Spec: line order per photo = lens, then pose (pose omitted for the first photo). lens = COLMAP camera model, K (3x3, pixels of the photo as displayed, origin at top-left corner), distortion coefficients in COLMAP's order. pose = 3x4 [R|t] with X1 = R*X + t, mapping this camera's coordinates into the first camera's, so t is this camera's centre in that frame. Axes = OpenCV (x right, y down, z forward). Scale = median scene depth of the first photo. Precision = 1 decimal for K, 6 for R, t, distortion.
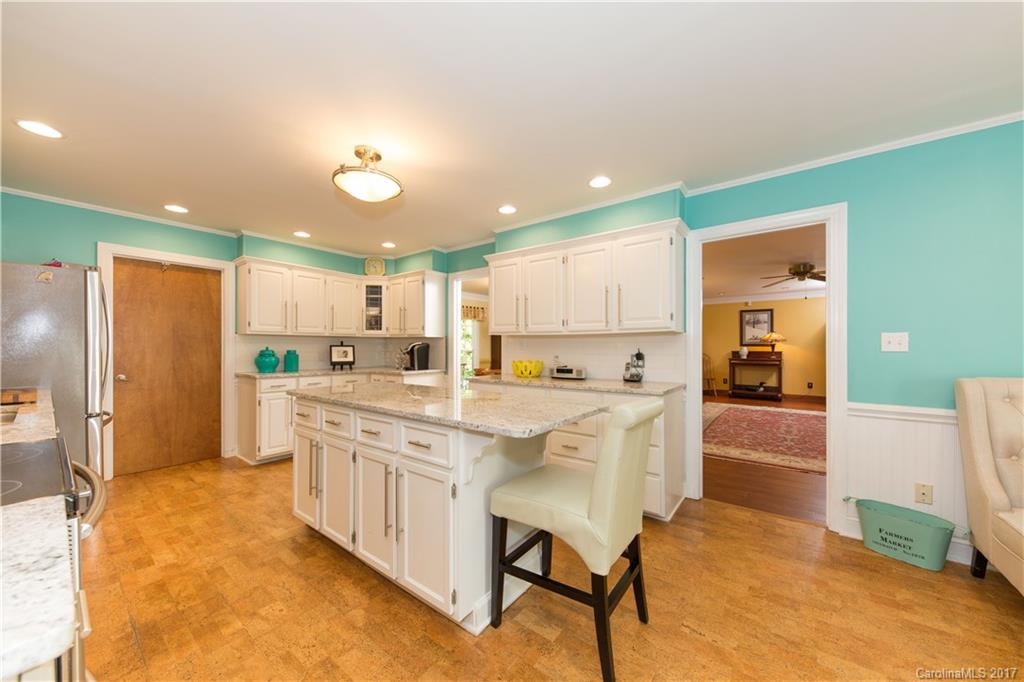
lens RADIAL K [[354.1, 0, 513.9], [0, 354.1, 346.6], [0, 0, 1]] dist [0.000727, 0.000044]
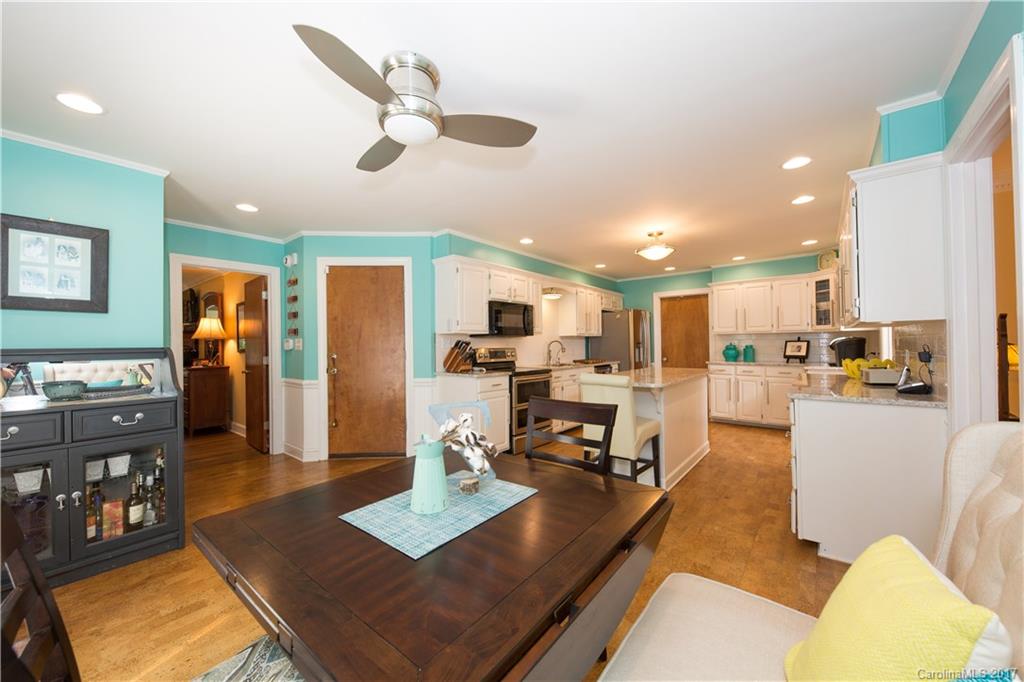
lens RADIAL K [[382.2, 0, 506.9], [0, 382.2, 343.8], [0, 0, 1]] dist [0.003550, 0.000124]
pose [[-0.038026, -0.005570, -0.999261, 0.740745], [0.010548, 0.999927, -0.005975, 0.004016], [0.999221, -0.010767, -0.037965, 0.153990]]
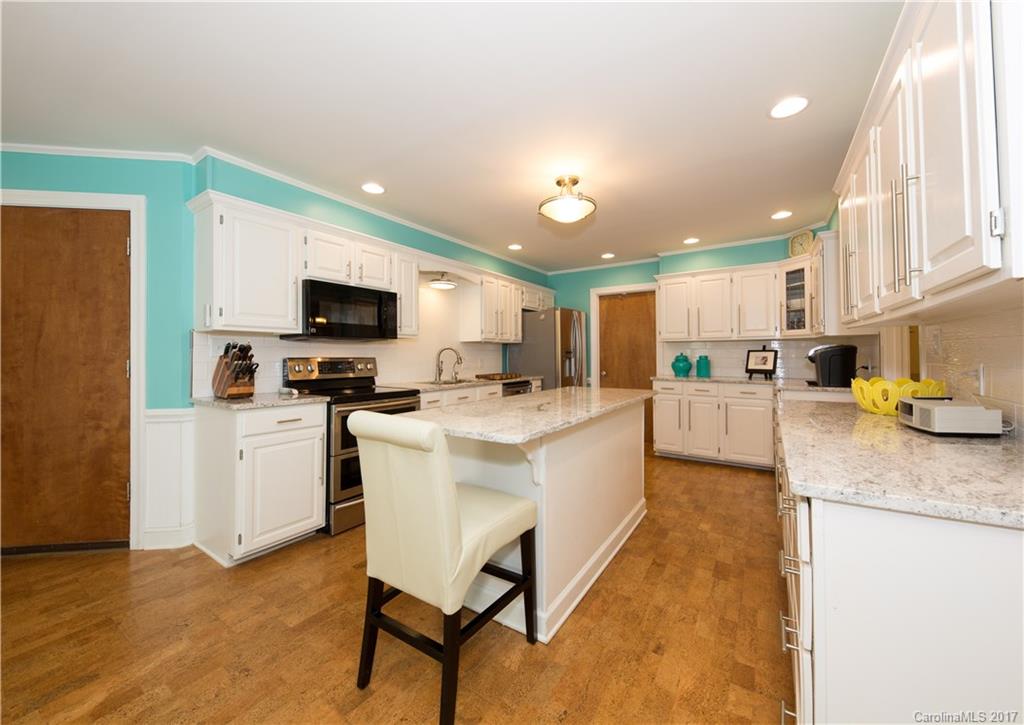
lens RADIAL K [[384.3, 0, 517.5], [0, 384.3, 354.2], [0, 0, 1]] dist [-0.003174, 0.000027]
pose [[0.072382, -0.006206, -0.997358, 0.385124], [0.004014, 0.999974, -0.005931, 0.009201], [0.997369, -0.003574, 0.072405, 0.363550]]
